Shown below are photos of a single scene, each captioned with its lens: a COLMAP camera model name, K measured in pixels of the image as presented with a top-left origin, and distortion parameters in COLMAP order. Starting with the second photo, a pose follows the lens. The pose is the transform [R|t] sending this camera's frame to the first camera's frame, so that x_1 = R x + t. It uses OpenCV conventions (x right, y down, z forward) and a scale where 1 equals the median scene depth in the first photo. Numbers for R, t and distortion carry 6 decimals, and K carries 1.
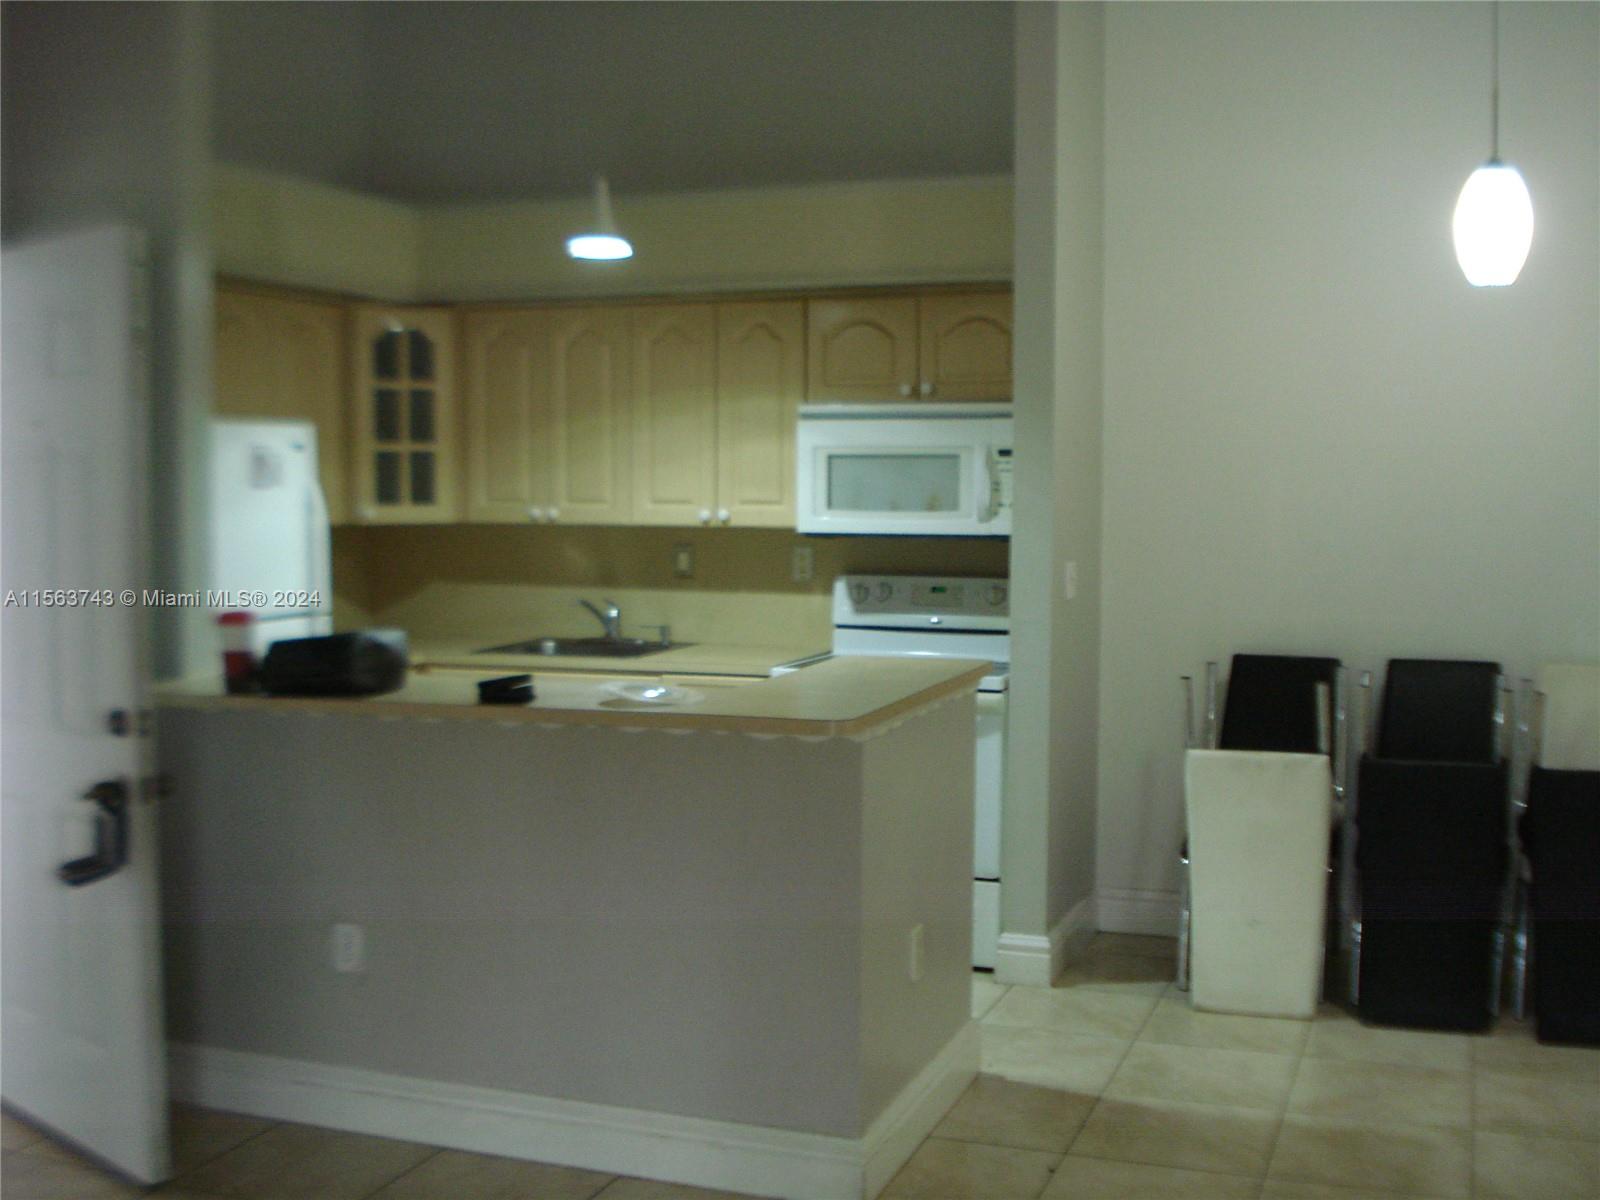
lens RADIAL K [[1741.8, 0, 800.0], [0, 1741.8, 600.0], [0, 0, 1]] dist [-0.373840, -0.002207]
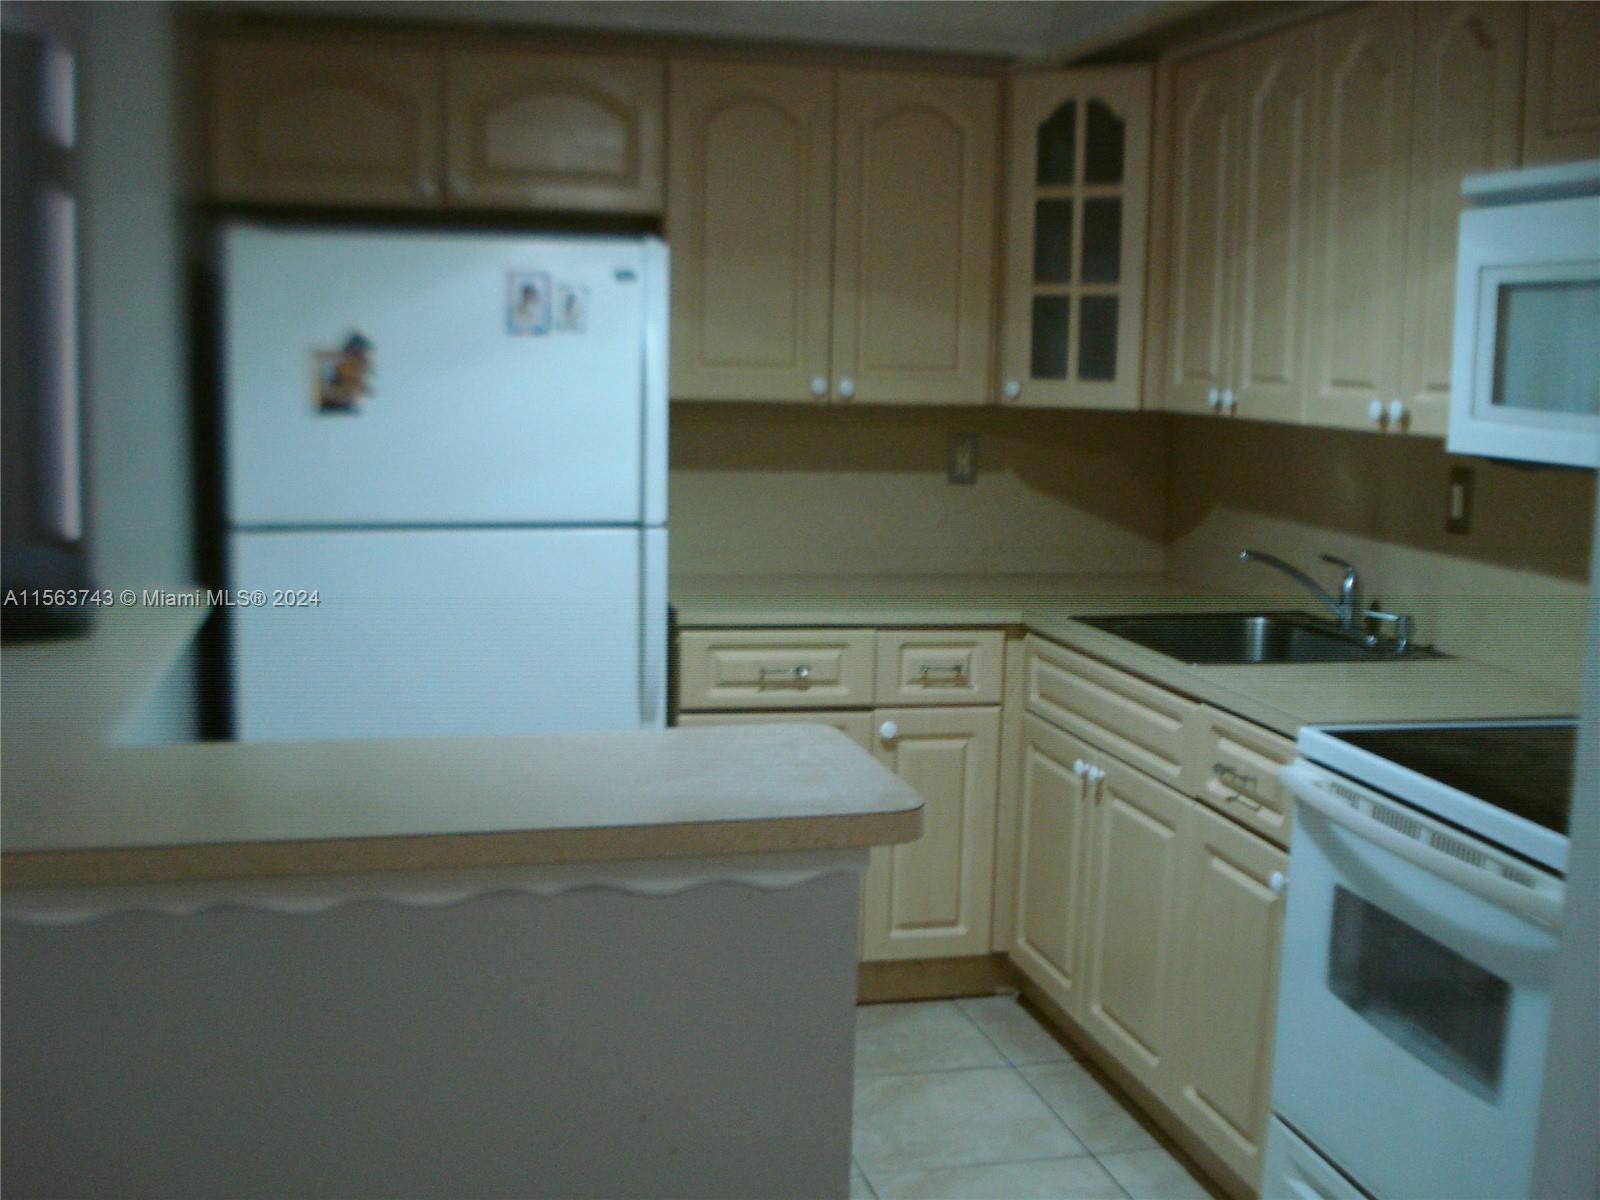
lens RADIAL K [[1764.4, 0, 823.8], [0, 1764.4, 596.7], [0, 0, 1]] dist [-0.058604, -0.006252]
pose [[0.559633, 0.119211, -0.820122, 0.278939], [-0.075605, 0.992817, 0.092722, -0.029385], [0.825285, 0.010116, 0.564626, 0.558956]]
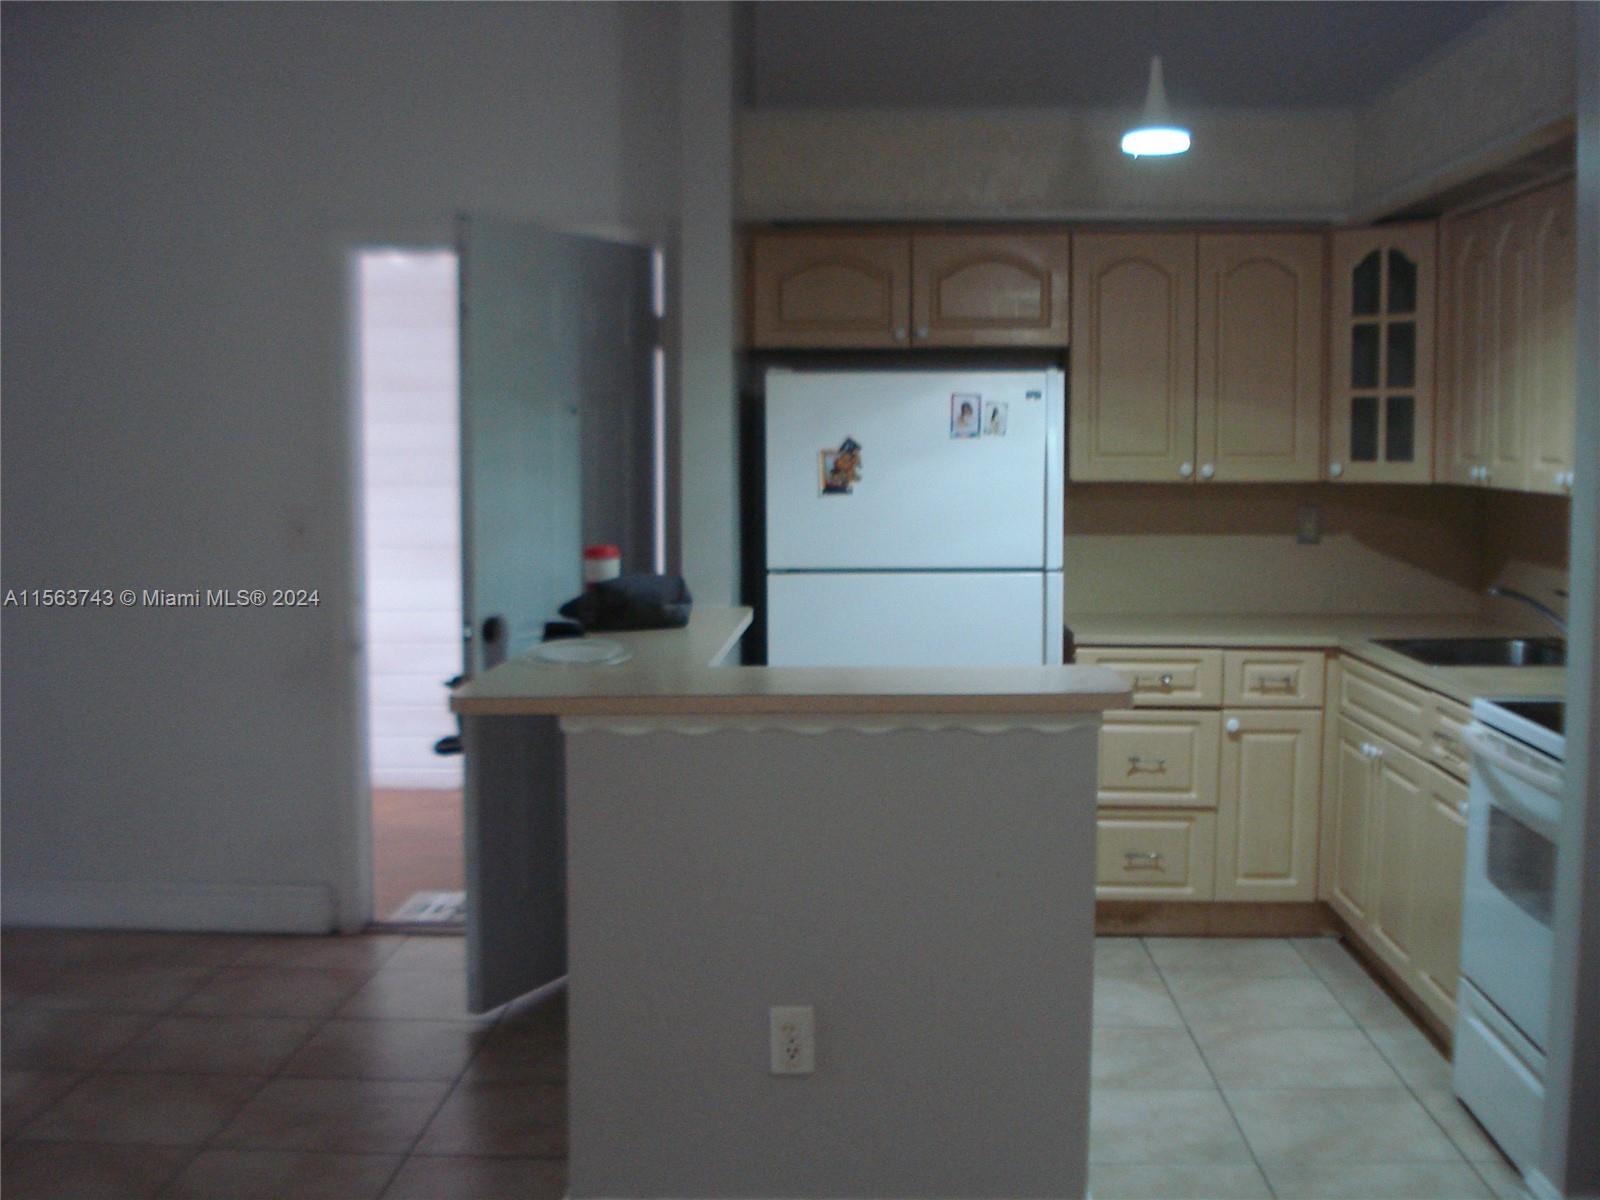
lens RADIAL K [[1764.4, 0, 823.8], [0, 1764.4, 596.7], [0, 0, 1]] dist [-0.058604, -0.006252]
pose [[0.304888, 0.077477, -0.949232, 0.524600], [-0.061678, 0.996200, 0.061500, -0.025823], [0.950389, 0.039796, 0.308508, 0.483819]]
